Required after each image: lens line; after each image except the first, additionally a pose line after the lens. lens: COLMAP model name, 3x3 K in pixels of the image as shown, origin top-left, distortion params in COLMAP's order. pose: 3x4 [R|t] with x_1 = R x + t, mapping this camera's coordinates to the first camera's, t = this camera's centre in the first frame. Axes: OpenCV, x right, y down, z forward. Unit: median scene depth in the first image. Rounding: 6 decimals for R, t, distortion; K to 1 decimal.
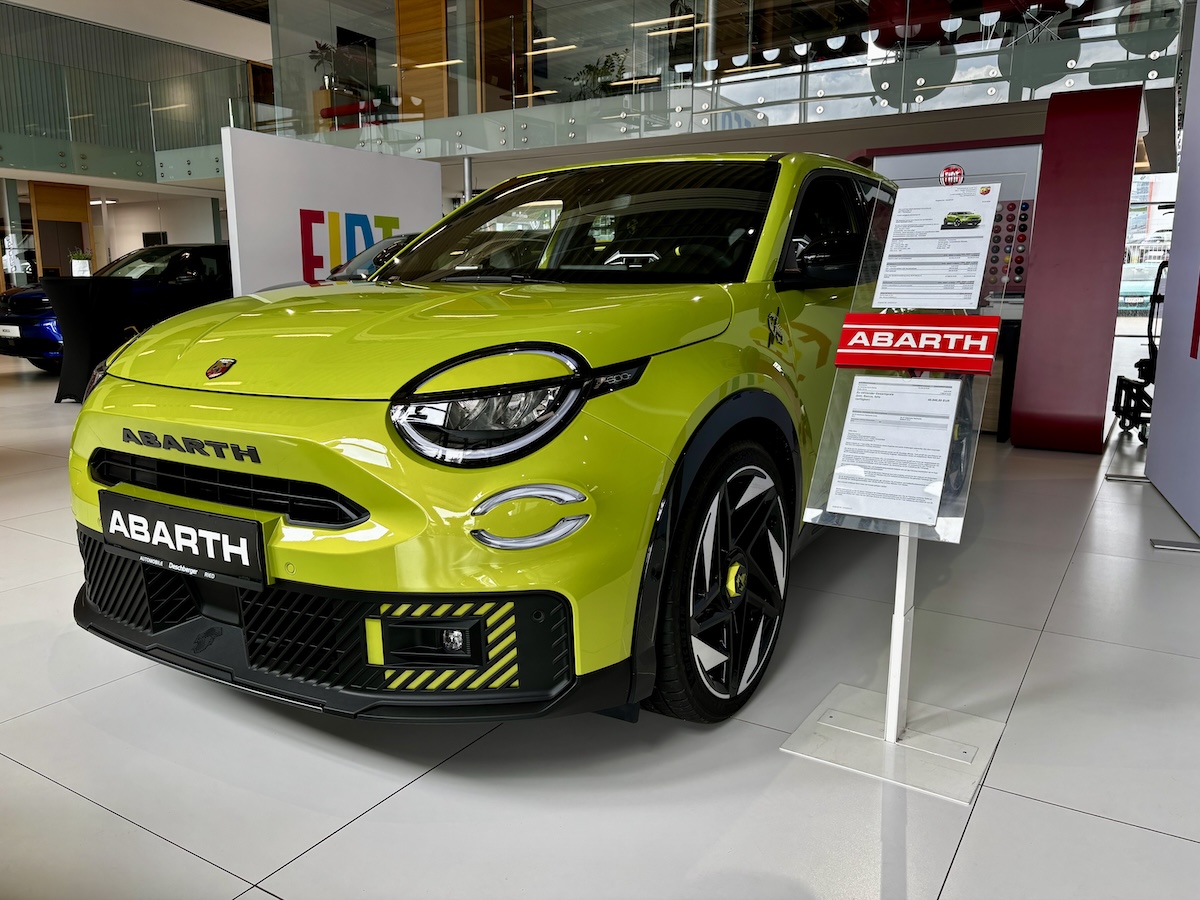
lens RADIAL K [[911.1, 0, 601.8], [0, 911.1, 449.8], [0, 0, 1]] dist [-0.005116, 0.000367]
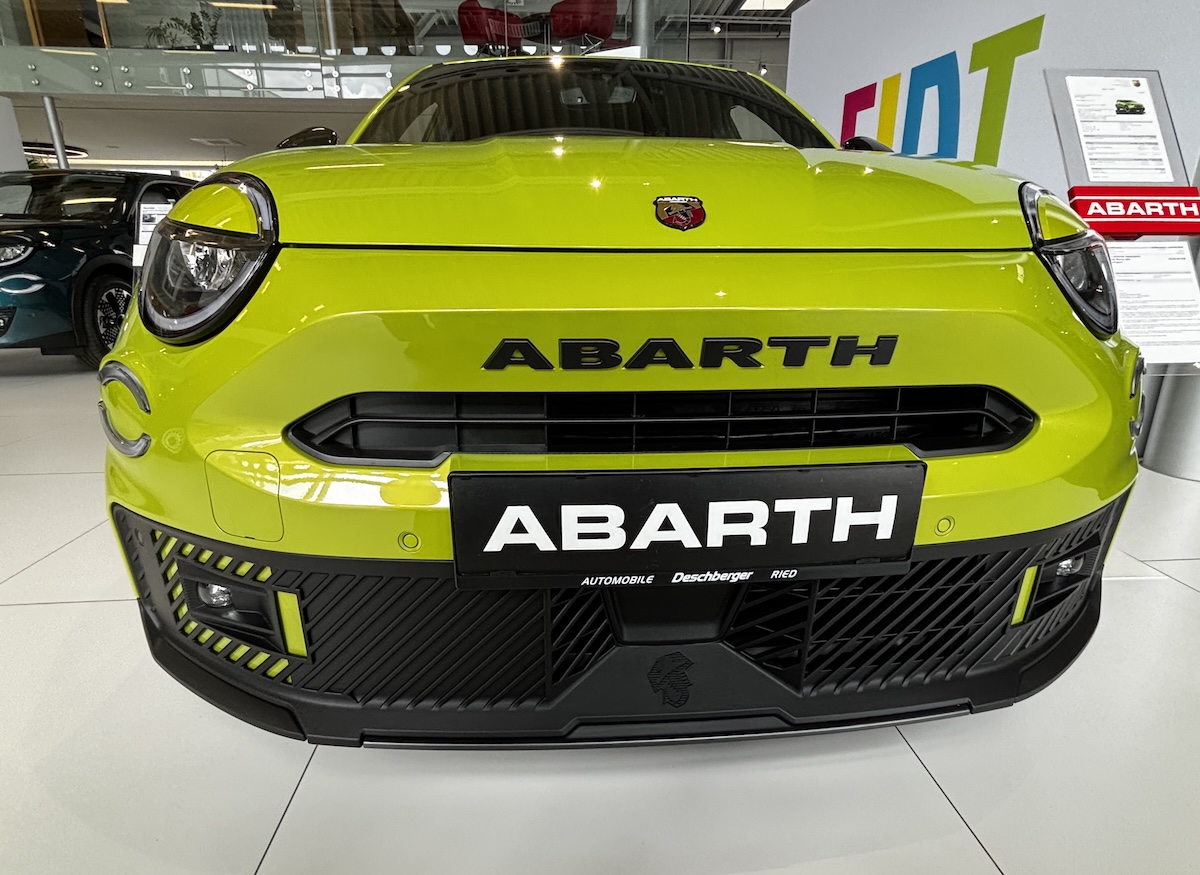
lens RADIAL K [[625.6, 0, 601.3], [0, 625.6, 445.3], [0, 0, 1]] dist [0.005333, 0.000725]
pose [[0.813027, -0.166796, 0.557823, -0.713612], [0.100690, 0.983931, 0.147451, -0.011692], [-0.573453, -0.063714, 0.816757, 0.729216]]
